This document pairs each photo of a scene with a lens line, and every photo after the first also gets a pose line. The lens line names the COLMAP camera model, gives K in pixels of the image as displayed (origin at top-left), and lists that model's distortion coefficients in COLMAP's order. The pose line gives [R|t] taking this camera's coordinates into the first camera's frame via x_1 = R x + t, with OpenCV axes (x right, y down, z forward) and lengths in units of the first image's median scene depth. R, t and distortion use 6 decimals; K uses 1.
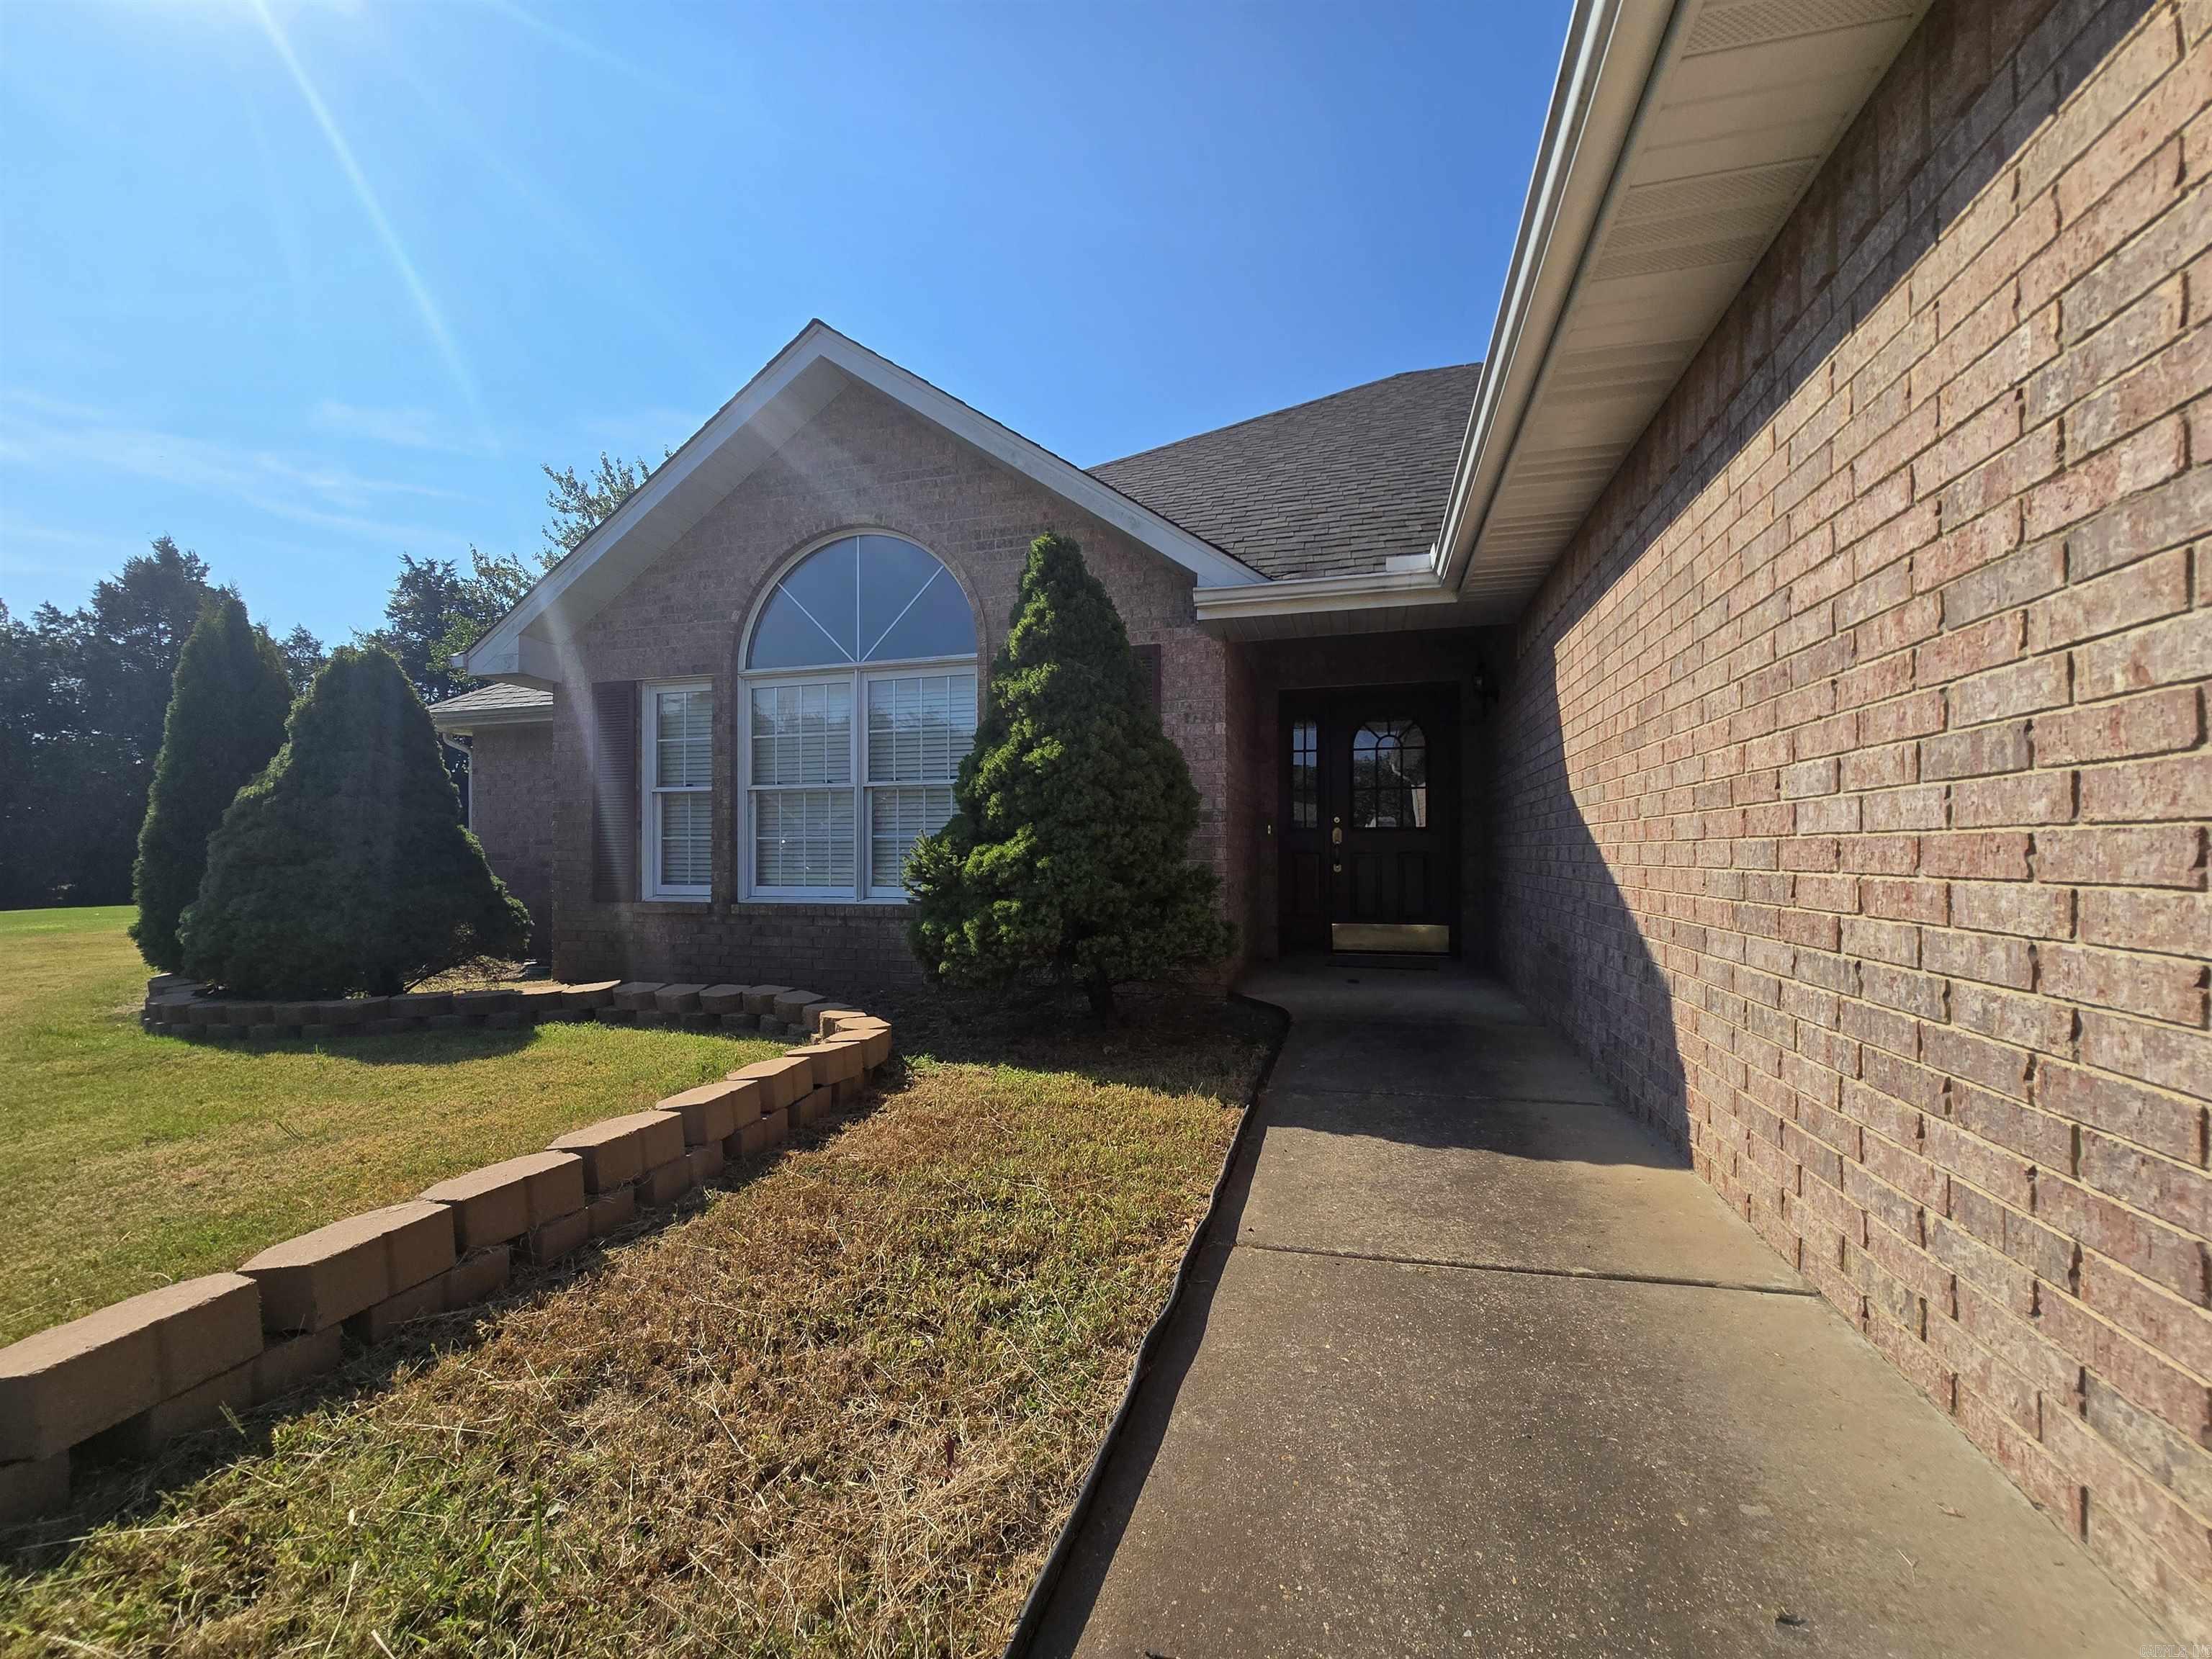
lens RADIAL K [[903.0, 0, 1099.8], [0, 903.0, 844.6], [0, 0, 1]] dist [-0.001381, 0.000000]
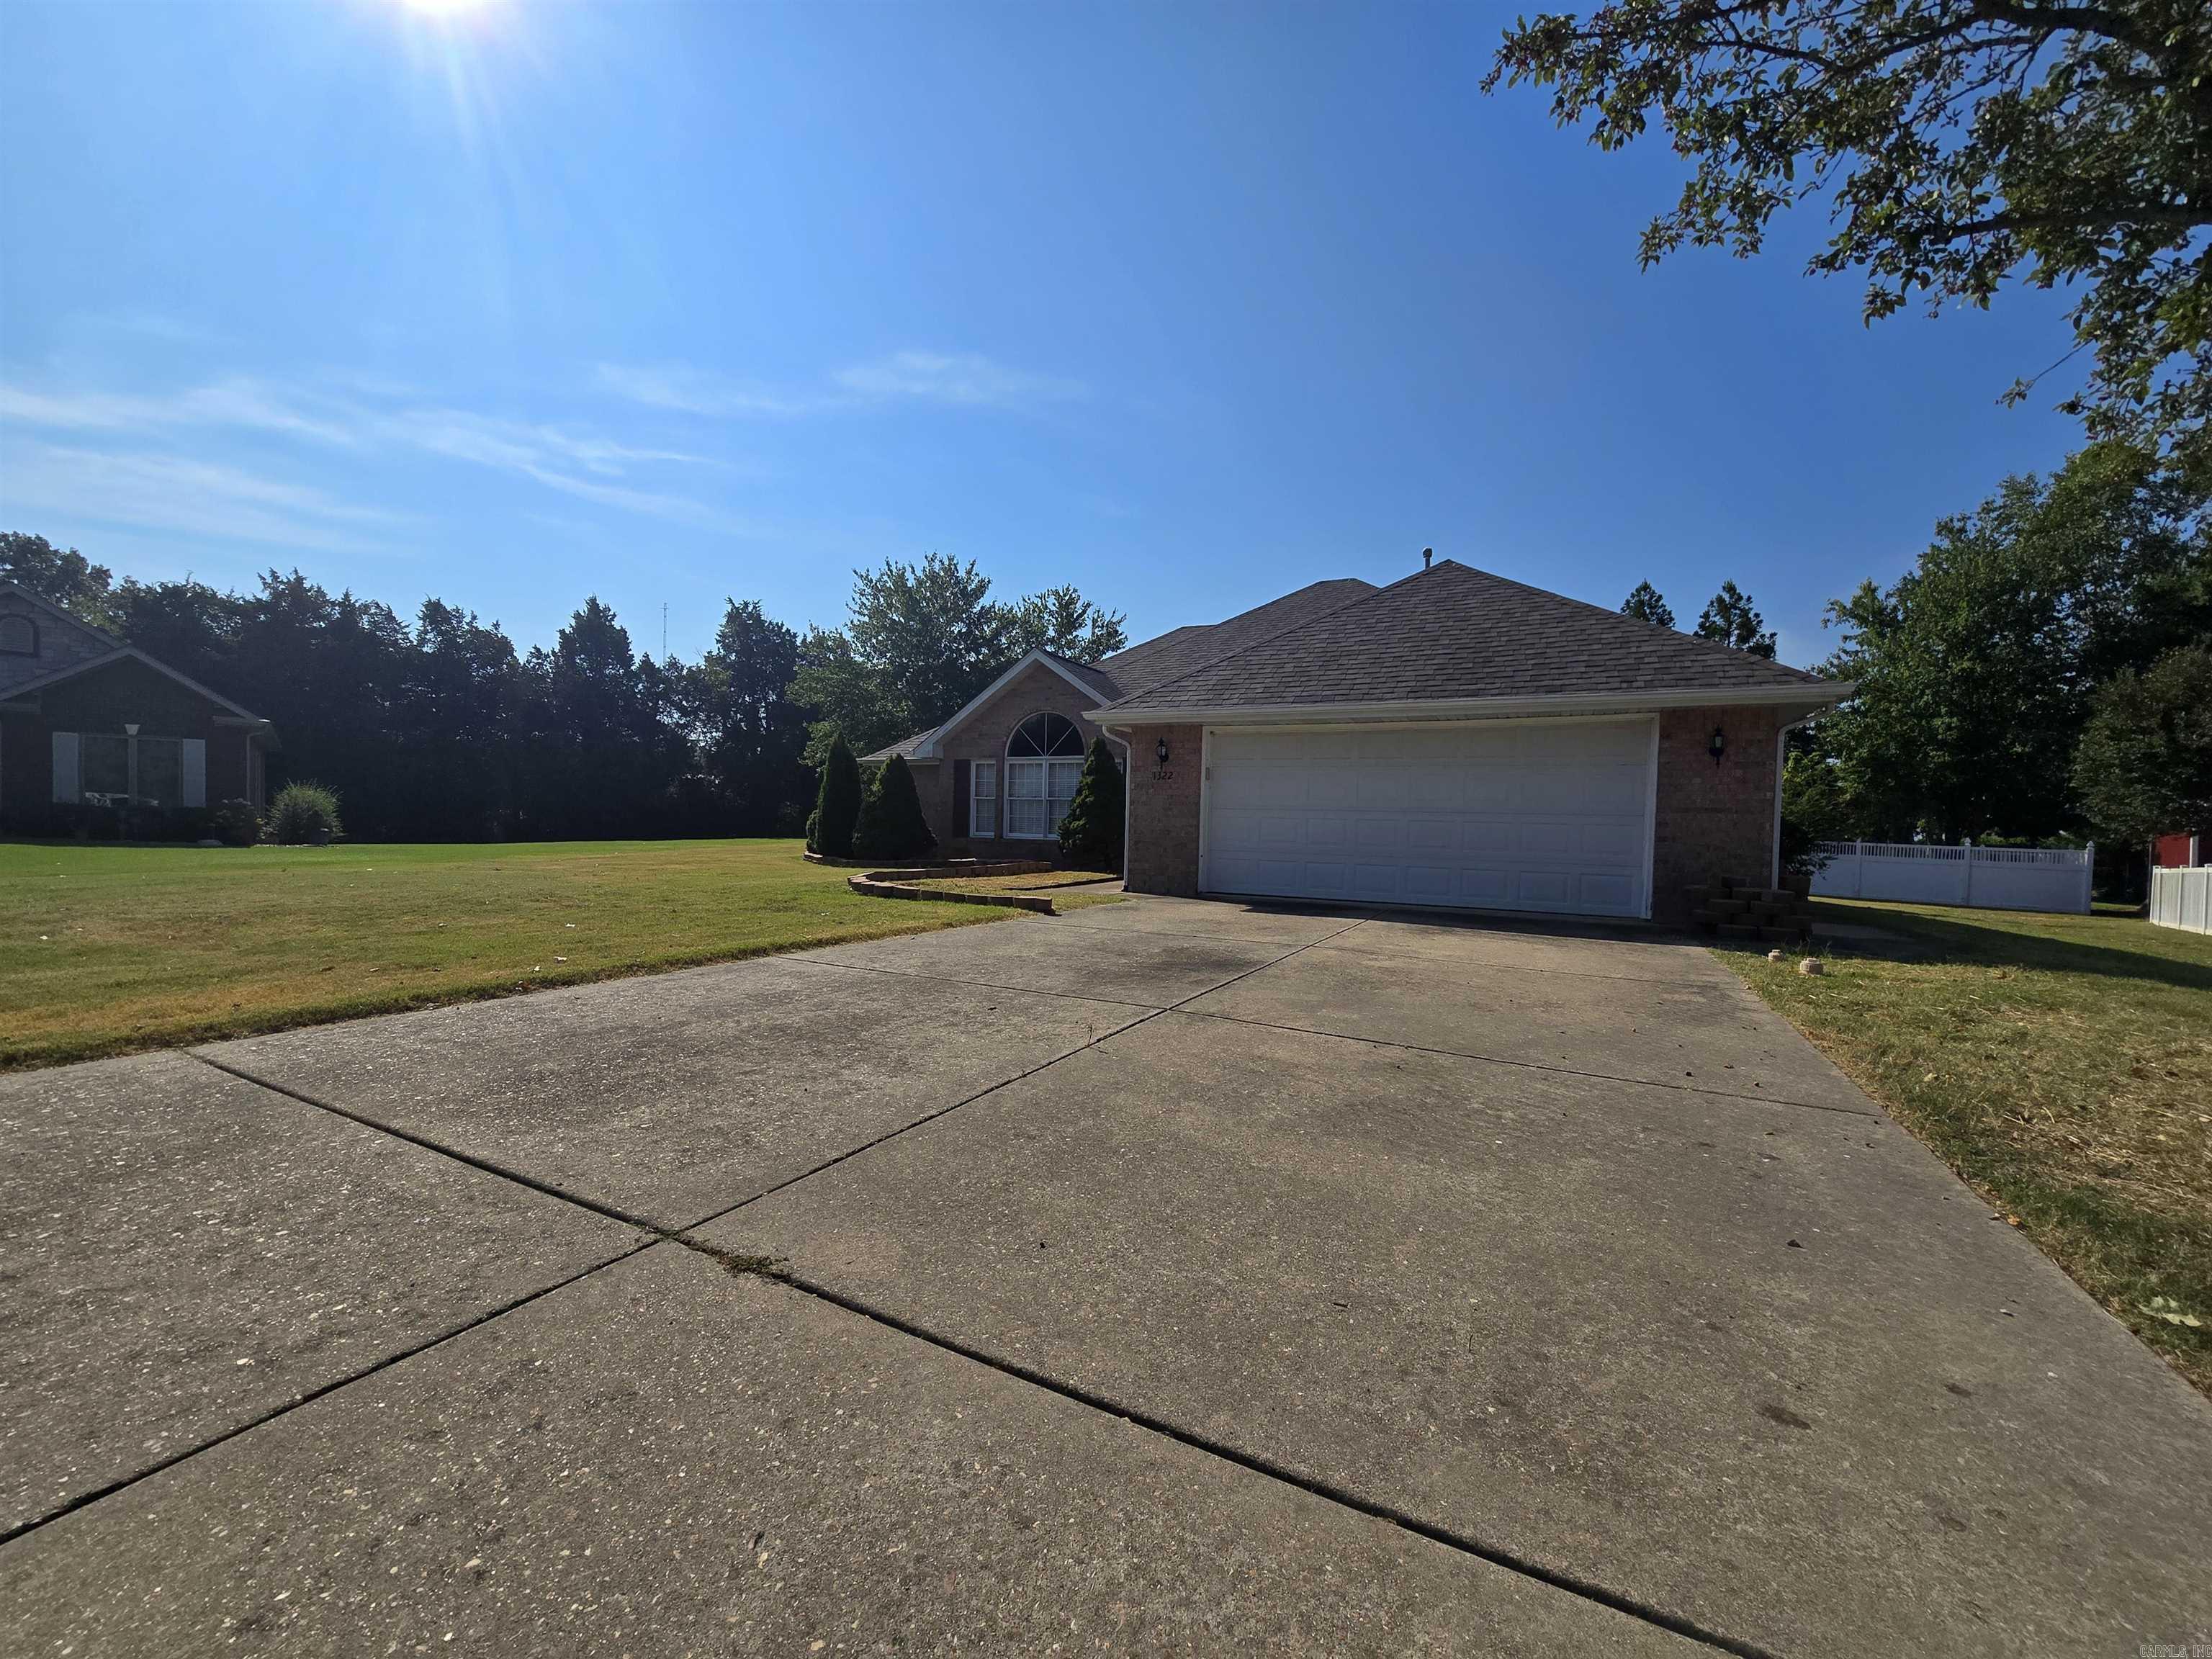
lens RADIAL K [[903.0, 0, 1099.8], [0, 903.0, 844.6], [0, 0, 1]] dist [-0.001381, 0.000000]
pose [[0.981020, 0.031261, -0.191370, 0.462295], [-0.025149, 0.999096, 0.034283, -0.022134], [0.192269, -0.028819, 0.980919, -1.800683]]
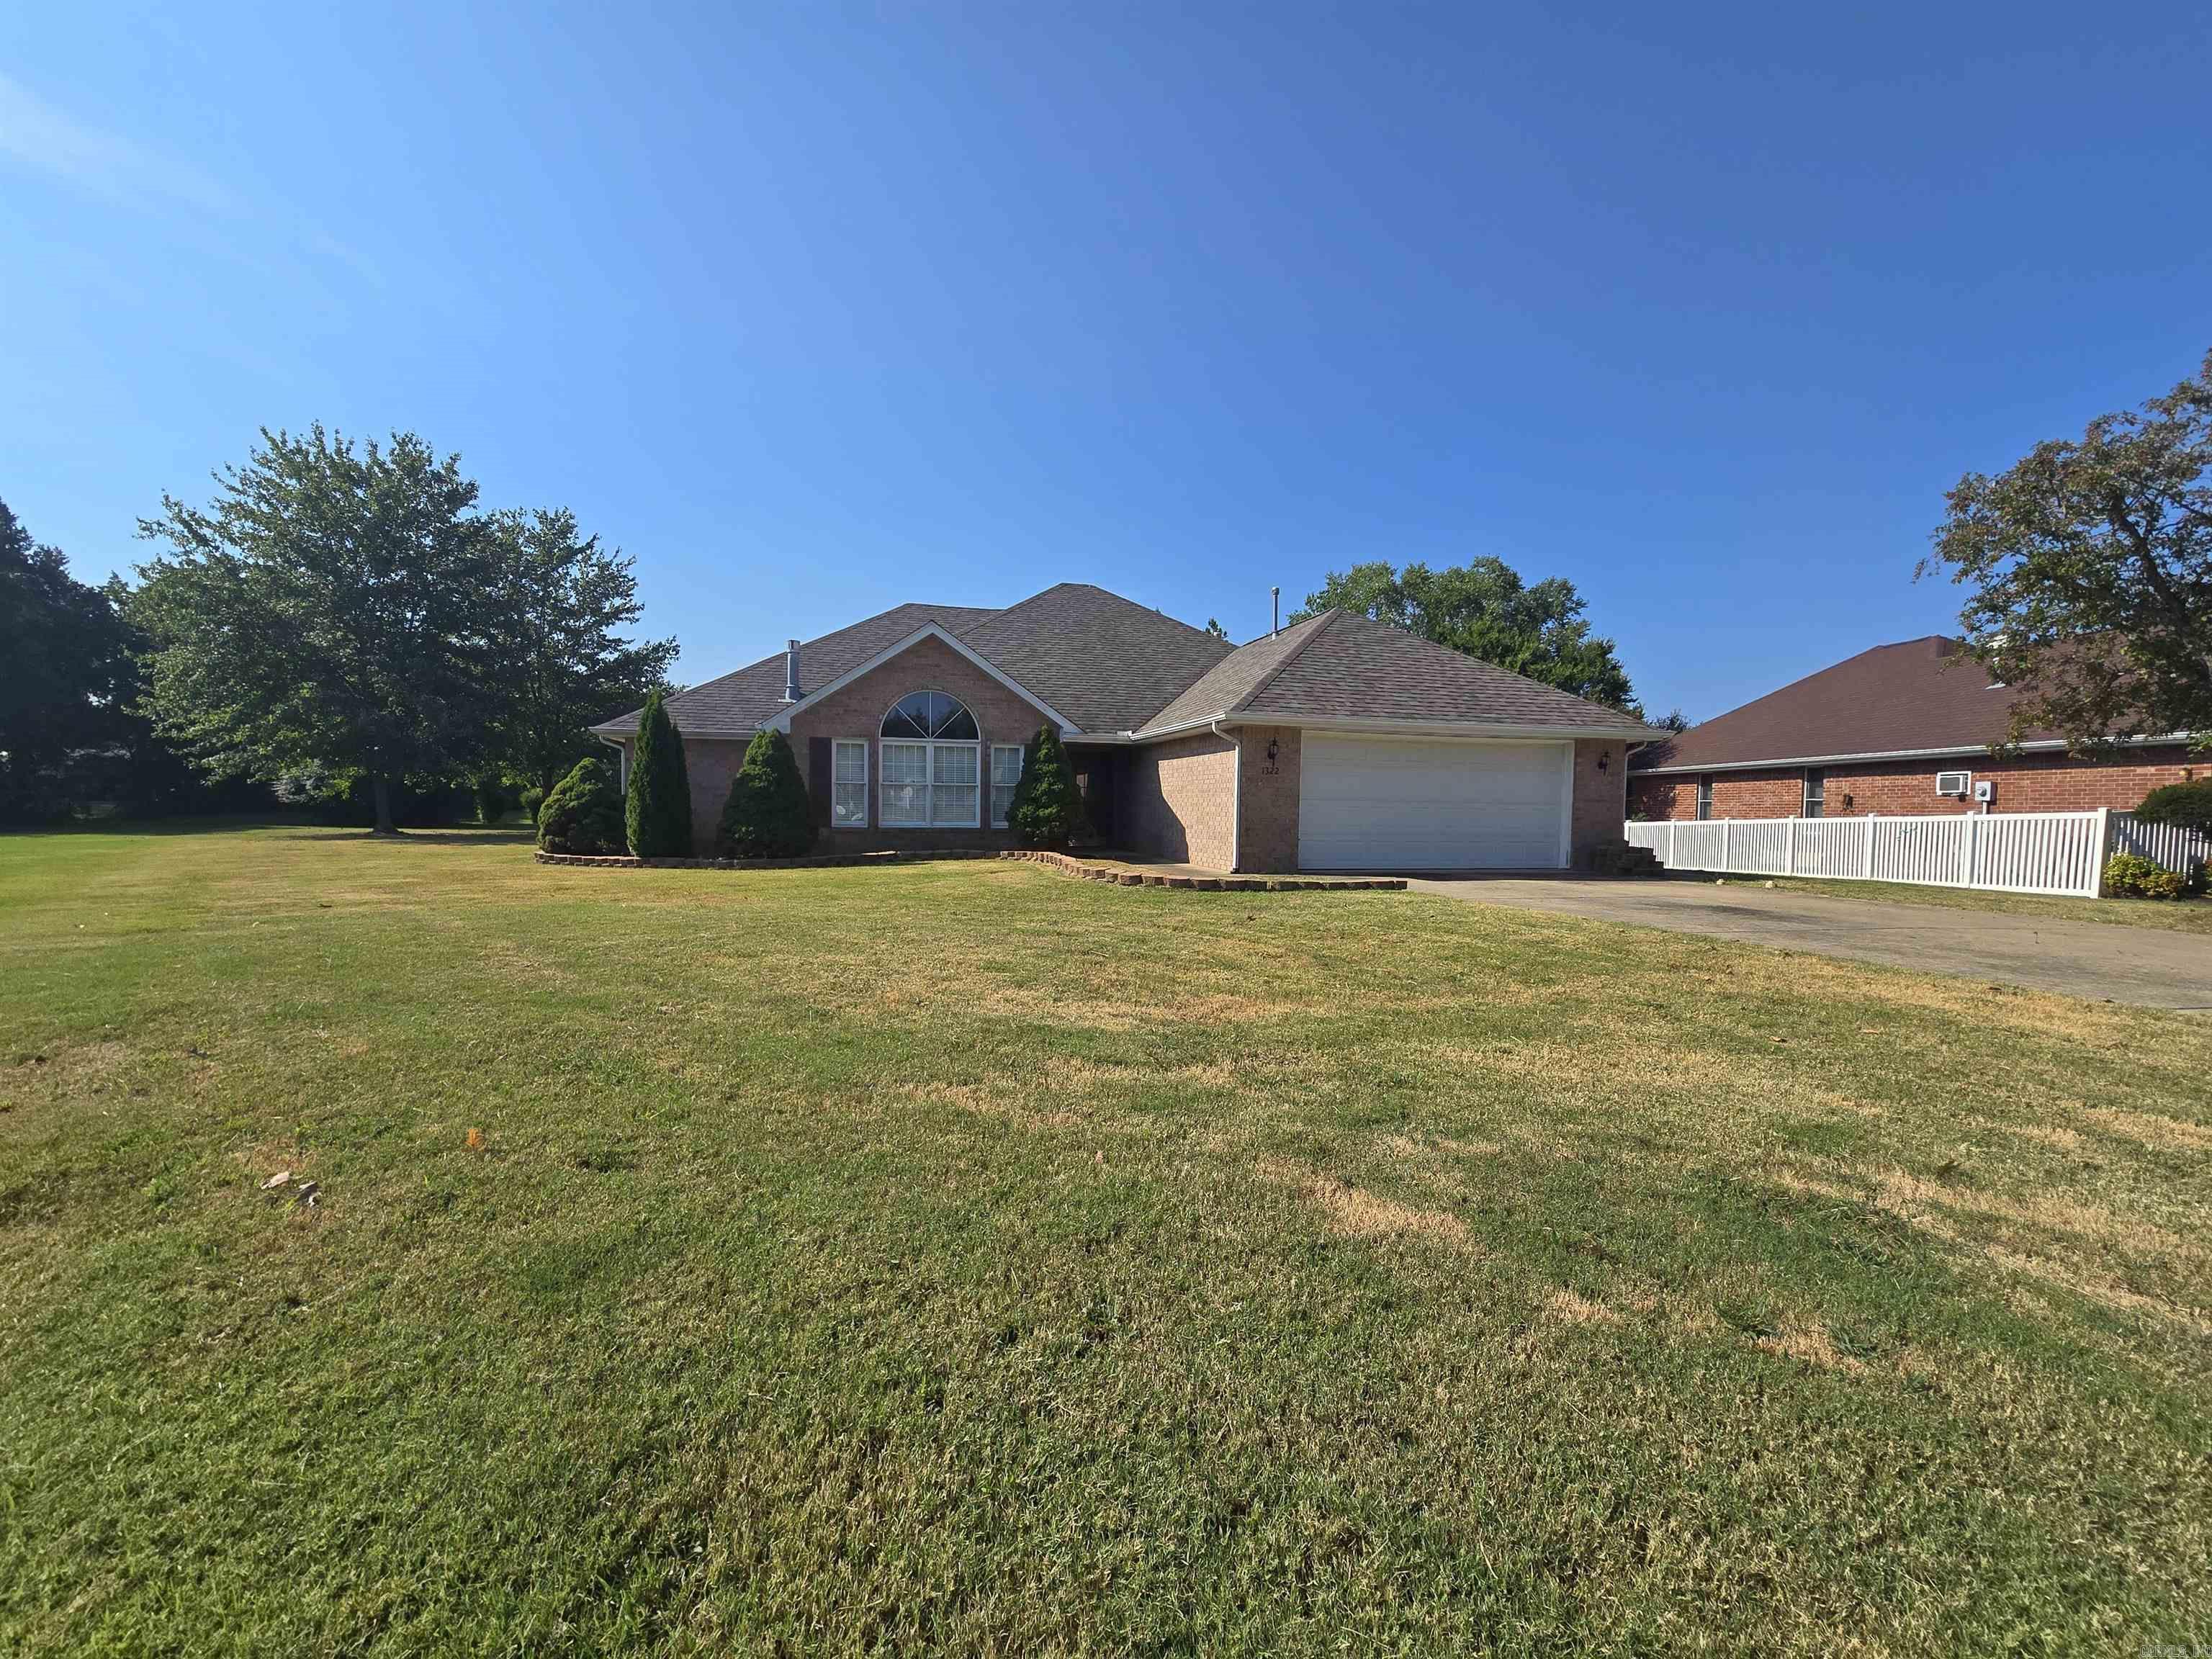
lens RADIAL K [[903.0, 0, 1099.8], [0, 903.0, 844.6], [0, 0, 1]] dist [-0.001381, 0.000000]
pose [[0.859500, -0.006650, 0.511092, -1.206248], [-0.020326, 0.998680, 0.047177, -0.021669], [-0.510731, -0.050938, 0.858230, -1.591527]]
